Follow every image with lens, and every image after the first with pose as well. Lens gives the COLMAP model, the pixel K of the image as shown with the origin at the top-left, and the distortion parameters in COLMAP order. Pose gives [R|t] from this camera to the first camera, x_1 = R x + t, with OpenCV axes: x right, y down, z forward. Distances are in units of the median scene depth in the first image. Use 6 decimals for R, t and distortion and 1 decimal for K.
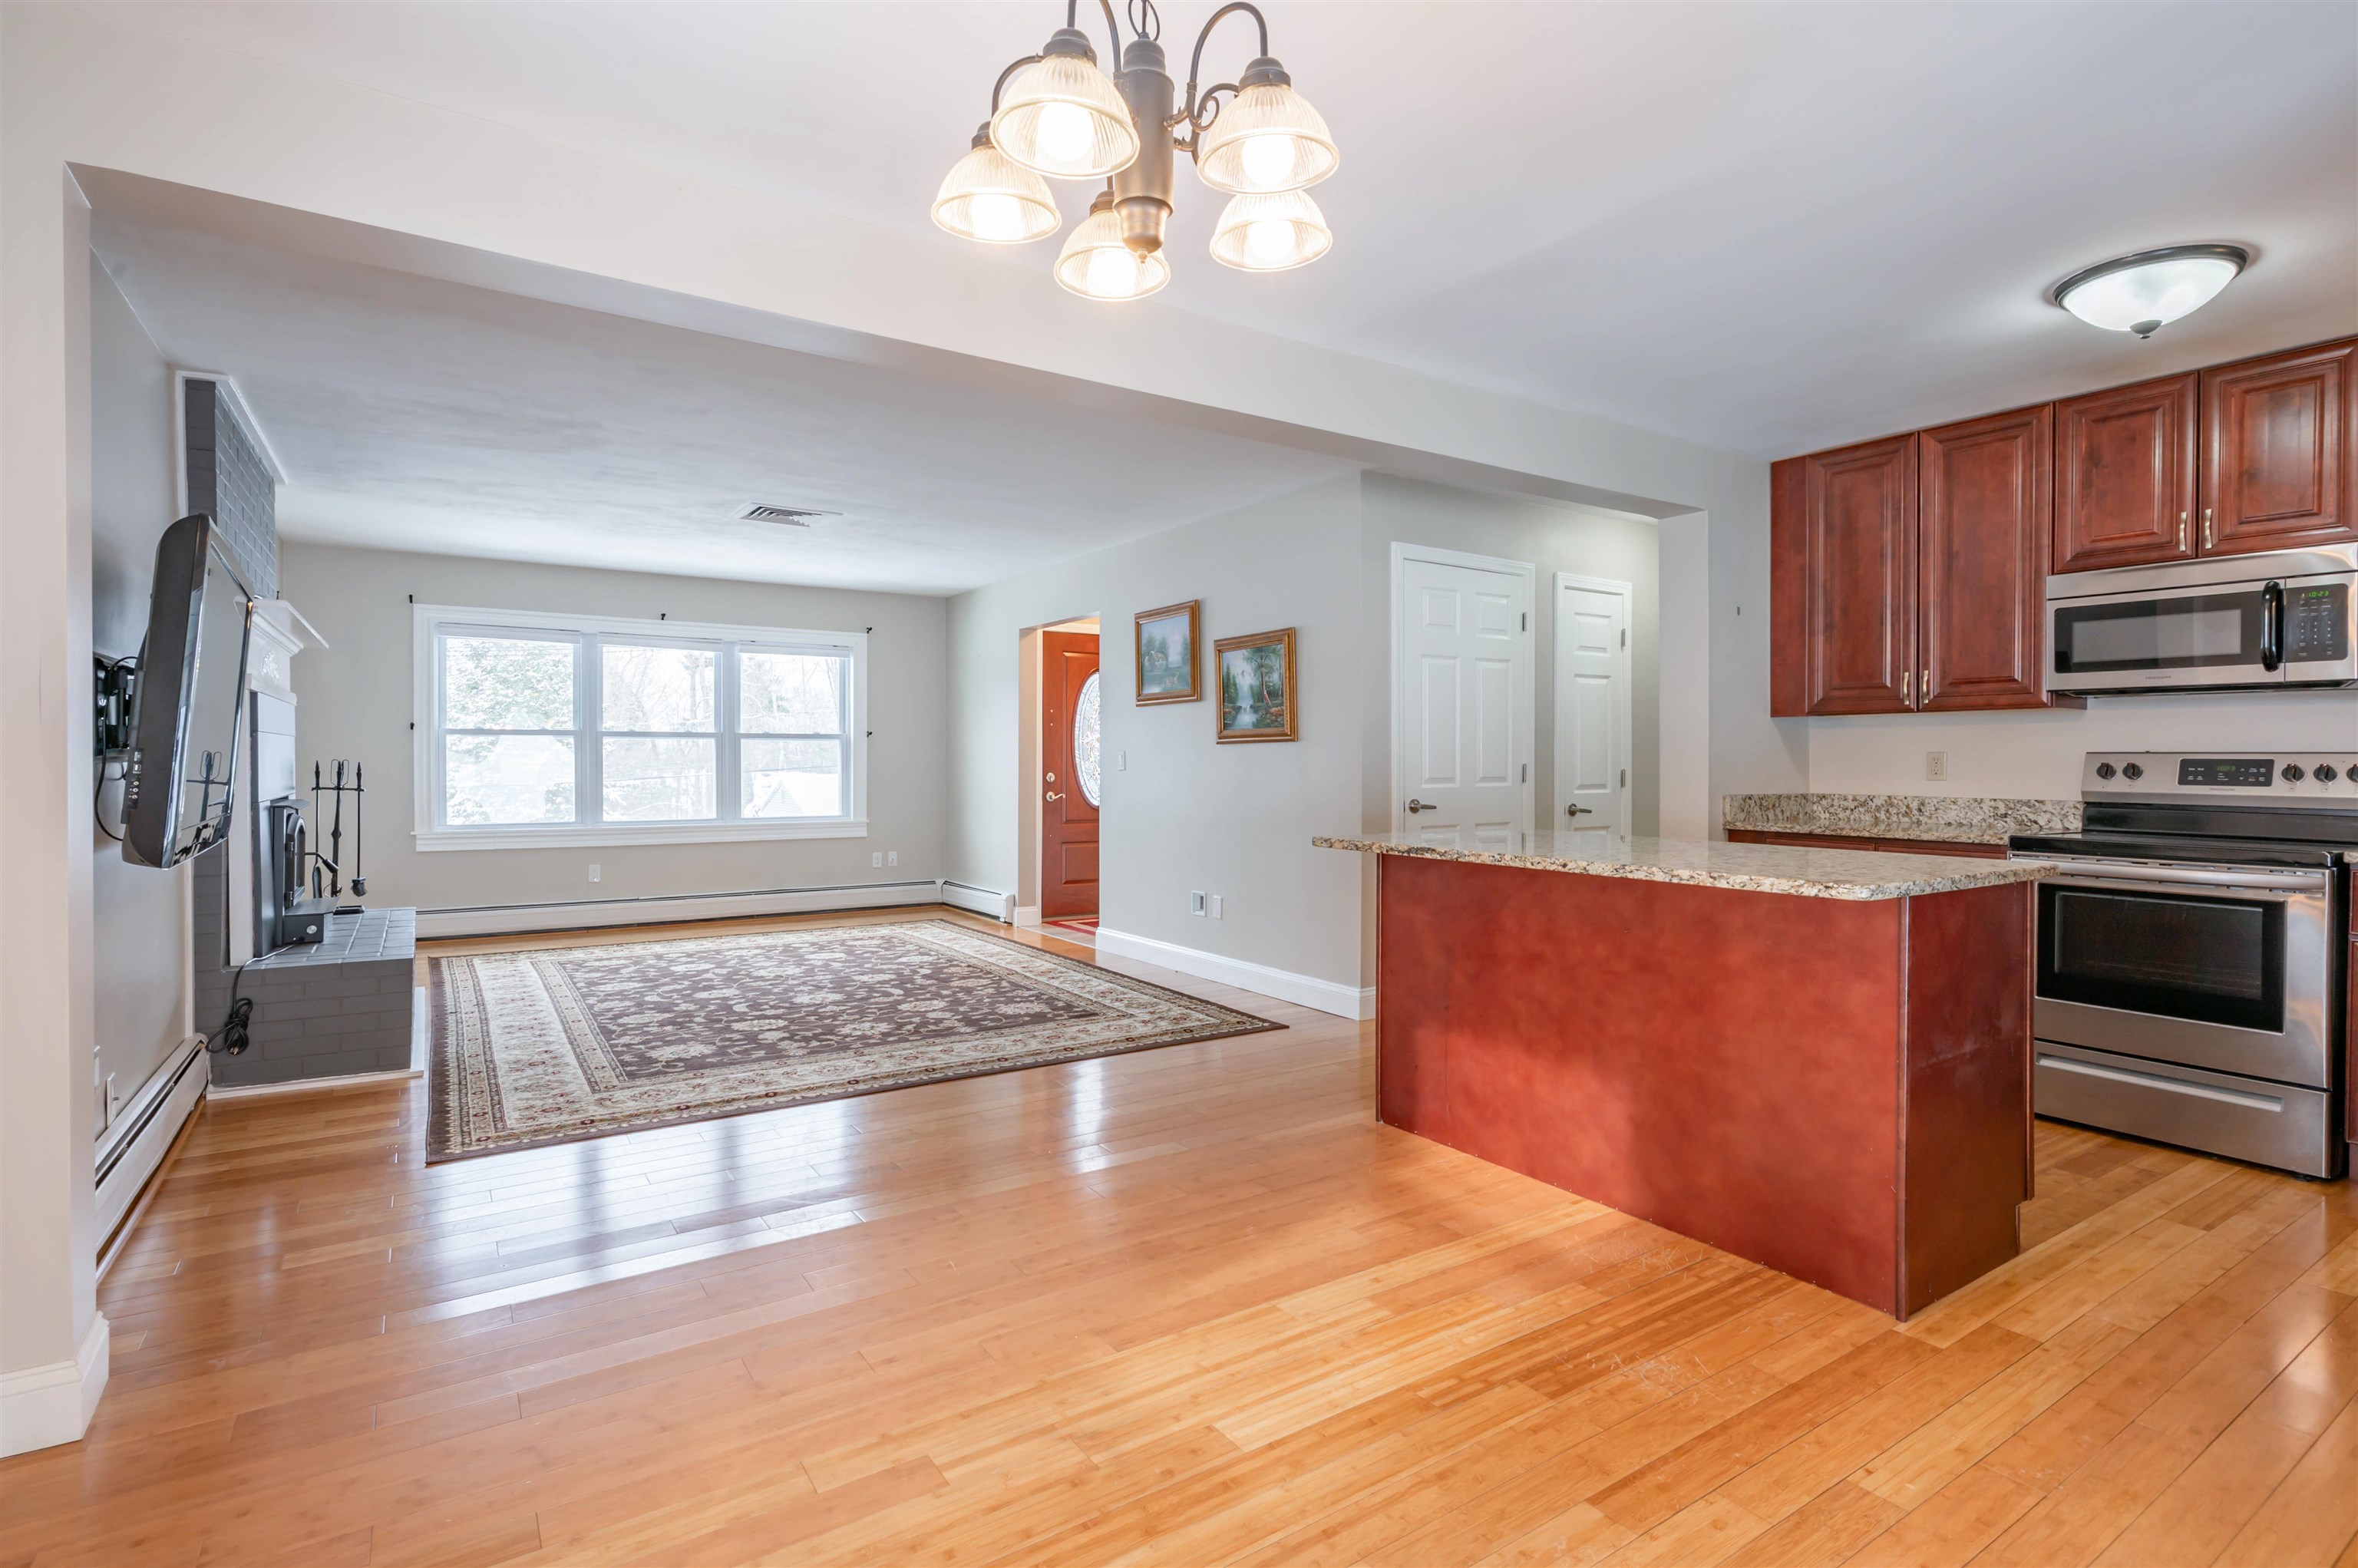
lens RADIAL K [[1141.6, 0, 1191.4], [0, 1141.6, 765.1], [0, 0, 1]] dist [-0.005006, 0.002140]
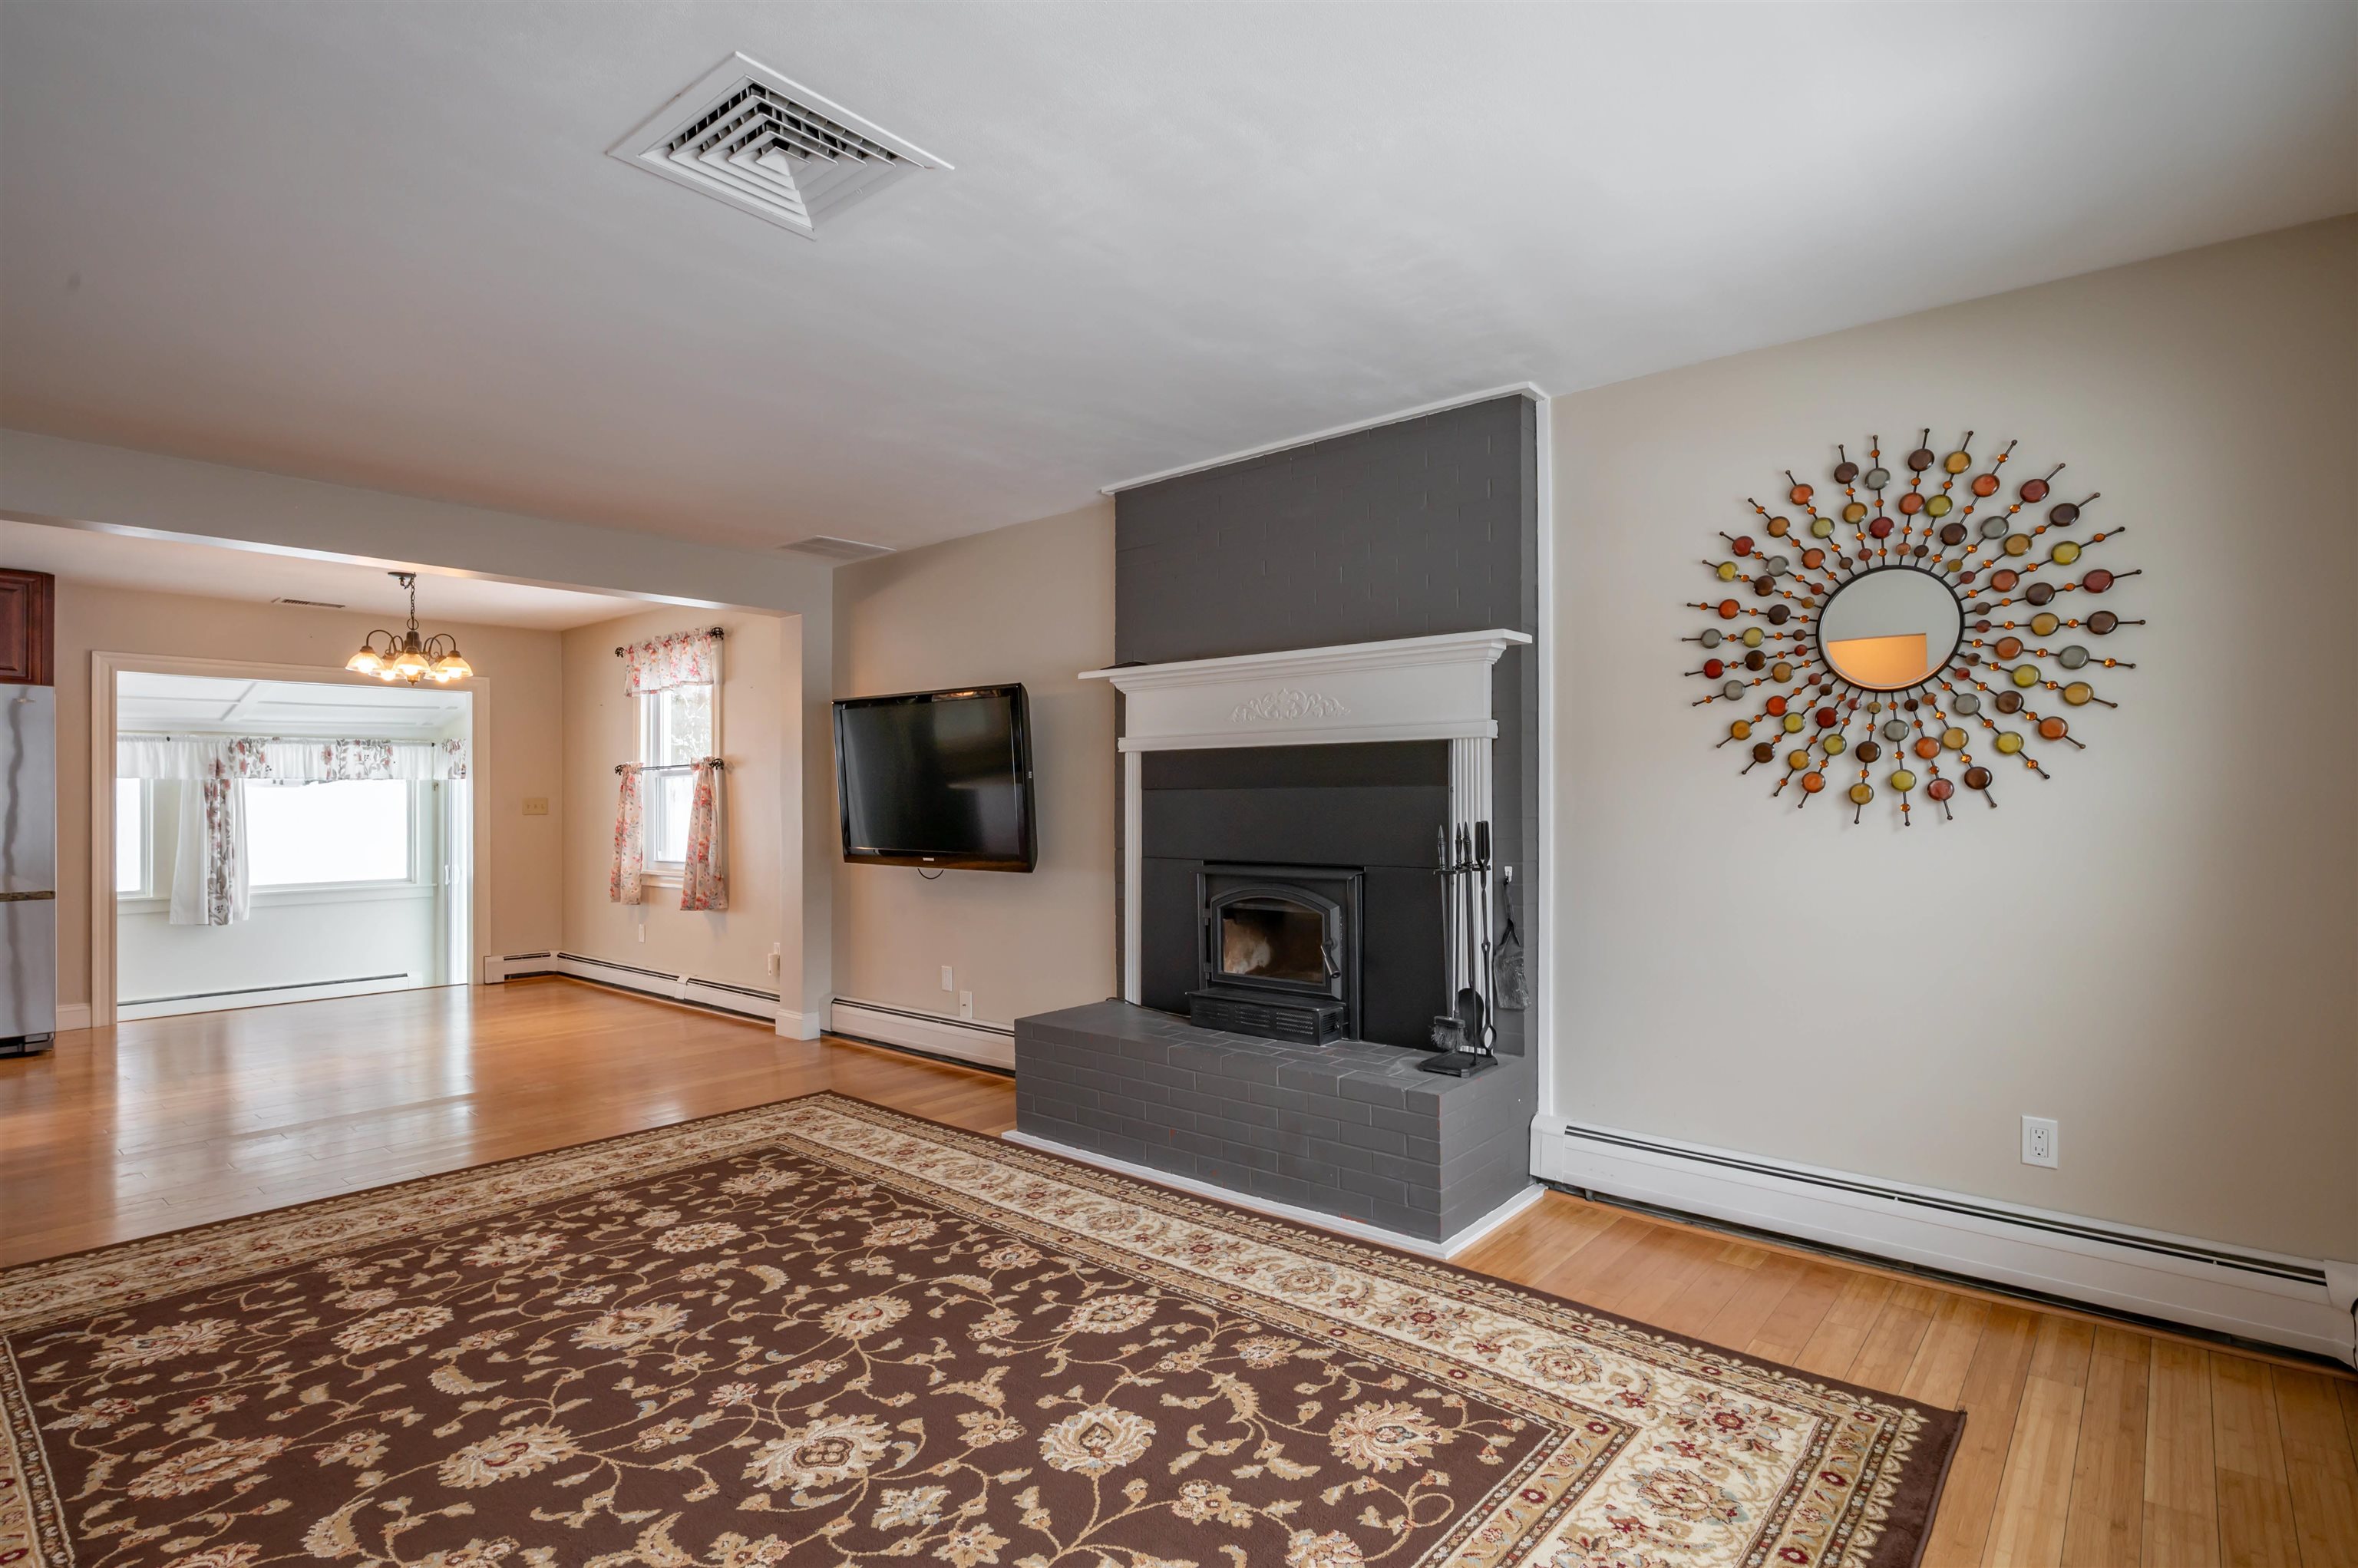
lens RADIAL K [[1141.6, 0, 1181.8], [0, 1141.6, 805.7], [0, 0, 1]] dist [-0.005006, 0.002140]
pose [[-0.960654, 0.005794, -0.277689, -0.411406], [0.002285, 0.999913, 0.012957, -0.021680], [0.277740, 0.011812, -0.960584, 1.504795]]
